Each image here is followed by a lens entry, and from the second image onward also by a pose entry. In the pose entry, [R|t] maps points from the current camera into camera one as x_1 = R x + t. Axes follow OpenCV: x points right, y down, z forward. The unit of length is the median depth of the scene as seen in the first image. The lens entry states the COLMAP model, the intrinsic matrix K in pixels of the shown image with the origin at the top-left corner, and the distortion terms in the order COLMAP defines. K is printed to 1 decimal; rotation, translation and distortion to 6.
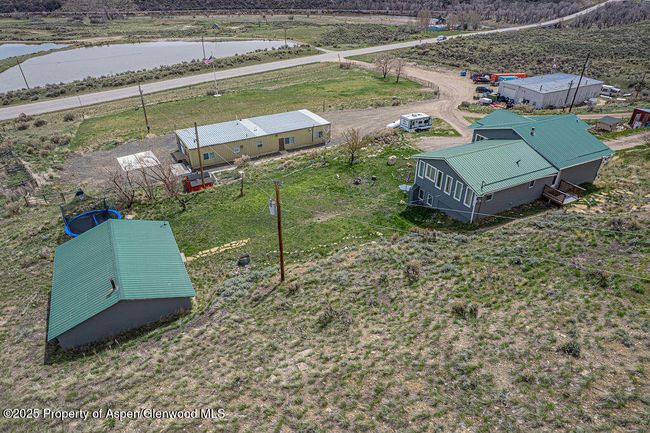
lens RADIAL K [[415.3, 0, 325.0], [0, 415.3, 216.5], [0, 0, 1]] dist [-0.075796, 0.067243]
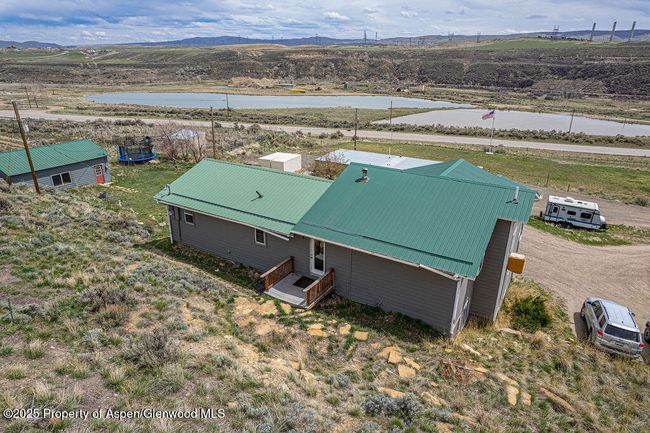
lens RADIAL K [[415.3, 0, 325.0], [0, 415.3, 216.5], [0, 0, 1]] dist [-0.075796, 0.067243]
pose [[0.516470, 0.311895, -0.797484, 0.794764], [-0.446287, 0.892865, 0.060172, -0.143838], [0.730812, 0.324829, 0.600333, 0.550155]]
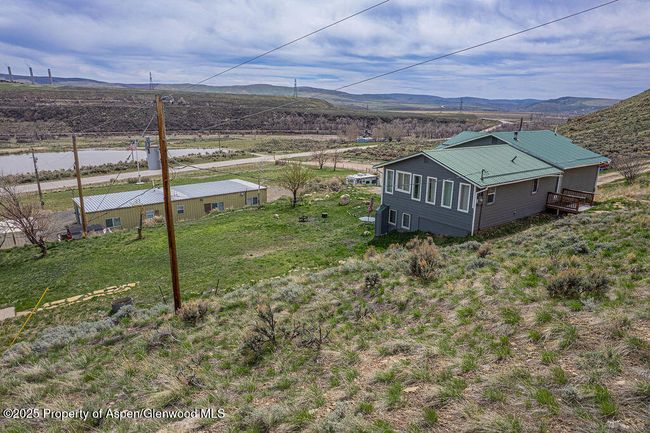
lens RADIAL K [[415.3, 0, 325.0], [0, 415.3, 216.5], [0, 0, 1]] dist [-0.075796, 0.067243]
pose [[0.988085, -0.037283, 0.149322, 0.004566], [0.076496, 0.960856, -0.266279, 0.112476], [-0.133550, 0.274529, 0.952260, 0.269876]]
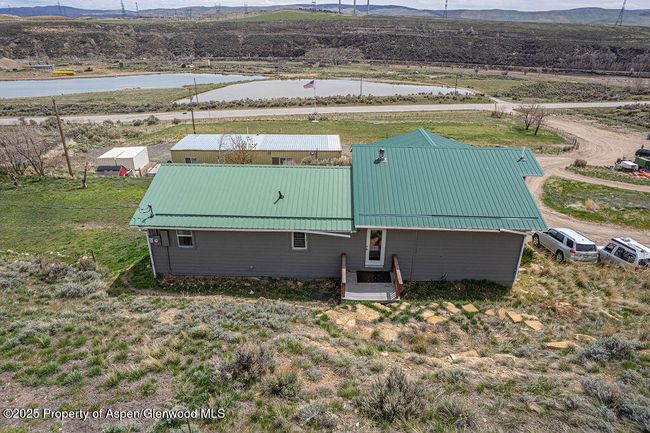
lens RADIAL K [[415.3, 0, 325.0], [0, 415.3, 216.5], [0, 0, 1]] dist [-0.075796, 0.067243]
pose [[0.869412, 0.206274, -0.448969, 0.596417], [-0.257263, 0.964780, -0.054922, -0.071128], [0.421827, 0.163253, 0.891858, 0.424086]]
